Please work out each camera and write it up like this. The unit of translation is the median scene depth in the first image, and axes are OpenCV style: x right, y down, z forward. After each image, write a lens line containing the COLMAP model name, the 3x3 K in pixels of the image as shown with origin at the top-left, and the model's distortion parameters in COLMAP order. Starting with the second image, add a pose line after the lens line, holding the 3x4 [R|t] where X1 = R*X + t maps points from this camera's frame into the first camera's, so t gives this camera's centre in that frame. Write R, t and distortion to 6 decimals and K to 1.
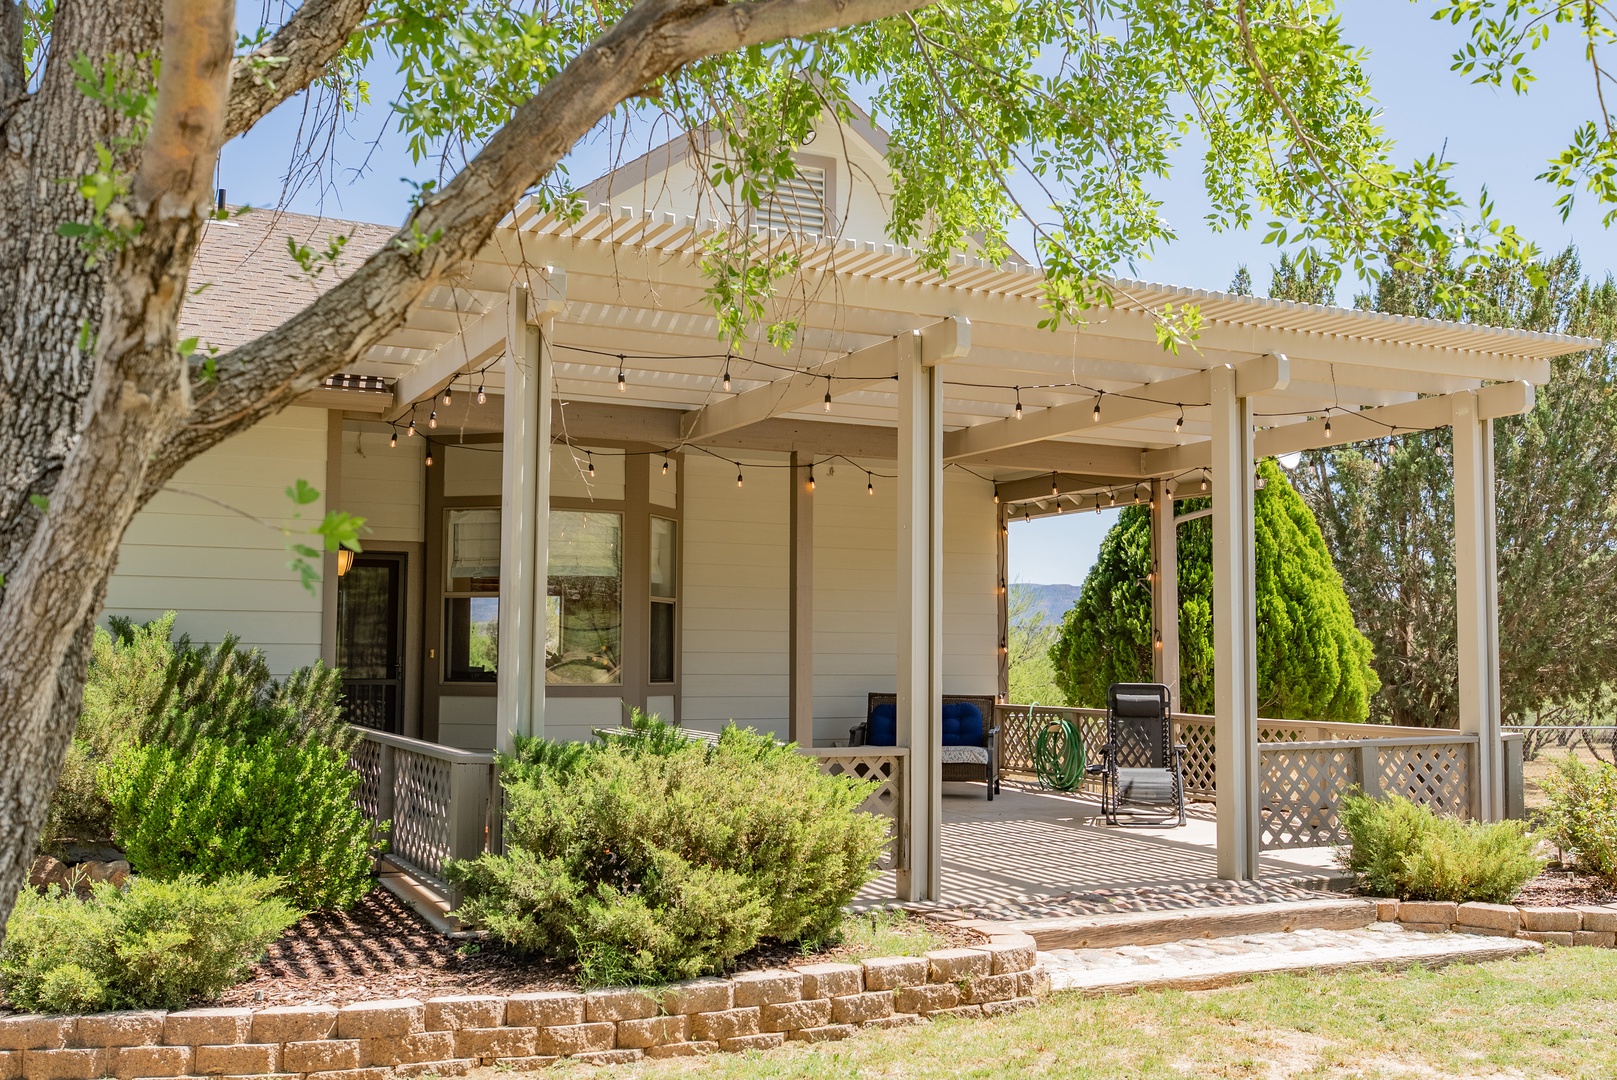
lens RADIAL K [[1386.1, 0, 808.5], [0, 1386.1, 540.0], [0, 0, 1]] dist [-0.002166, -0.000066]
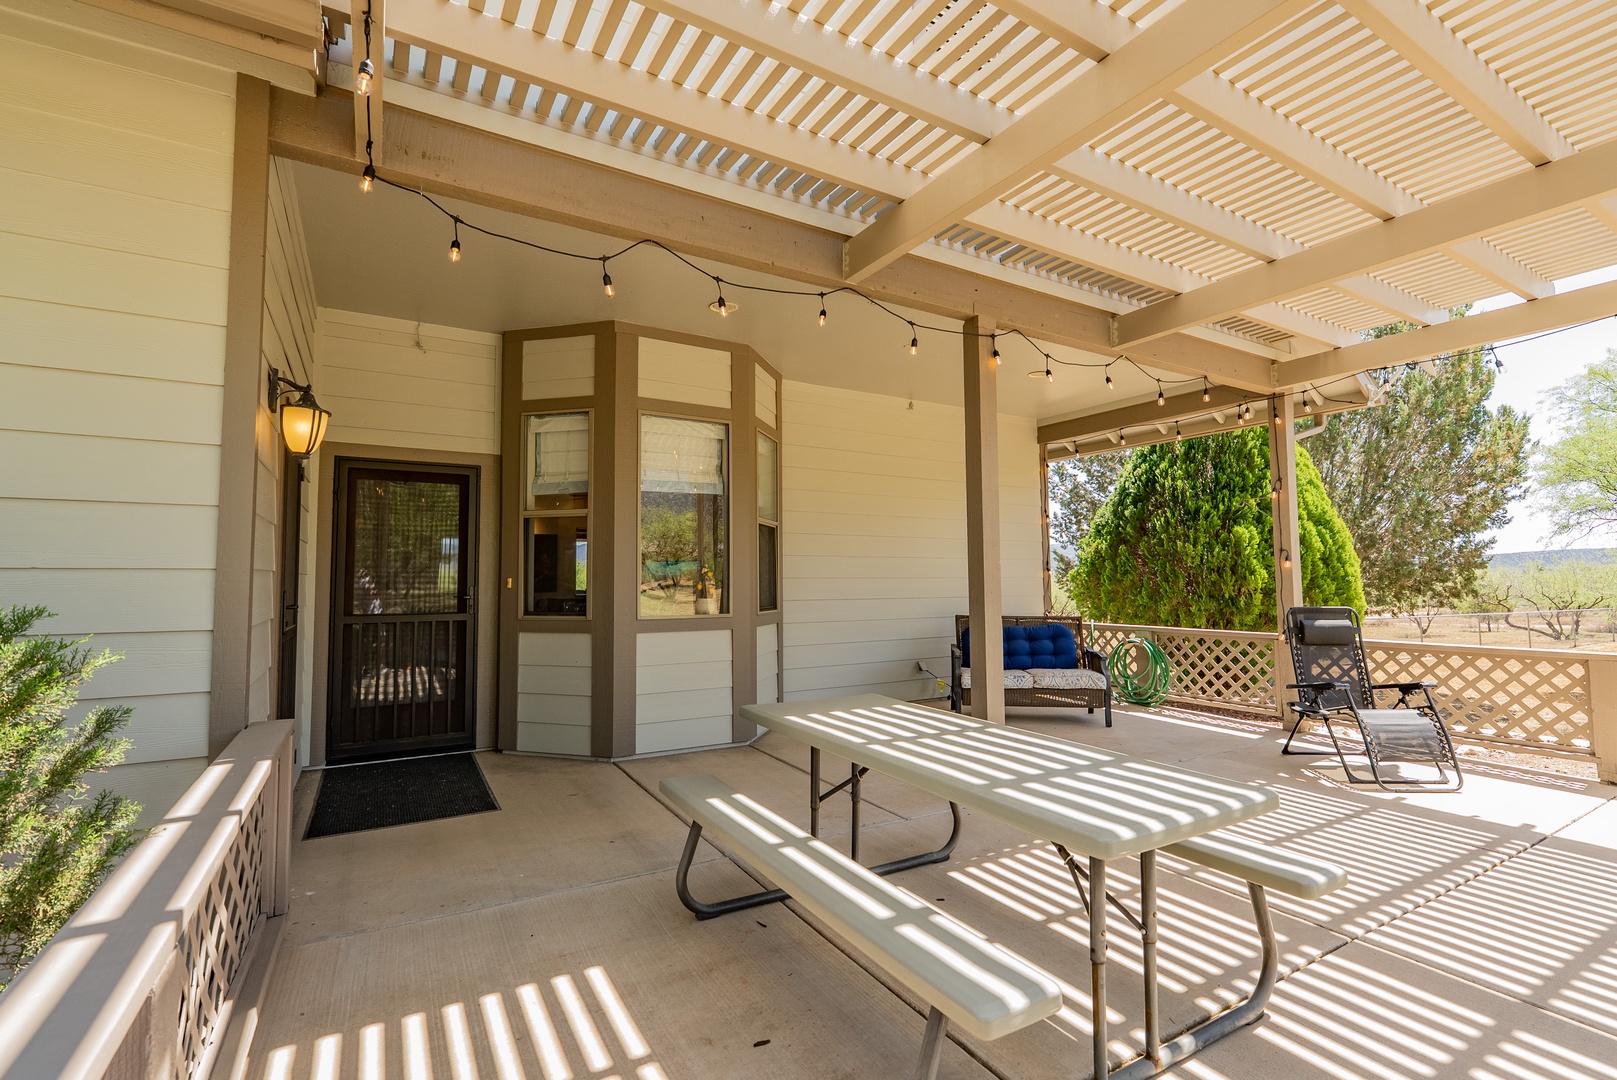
lens RADIAL K [[708.1, 0, 781.9], [0, 708.1, 536.3], [0, 0, 1]] dist [-0.000300, 0.000038]
pose [[0.998185, -0.012179, 0.058984, -0.129600], [0.011618, 0.999884, 0.009860, 0.049800], [-0.059098, -0.009157, 0.998210, 0.552010]]
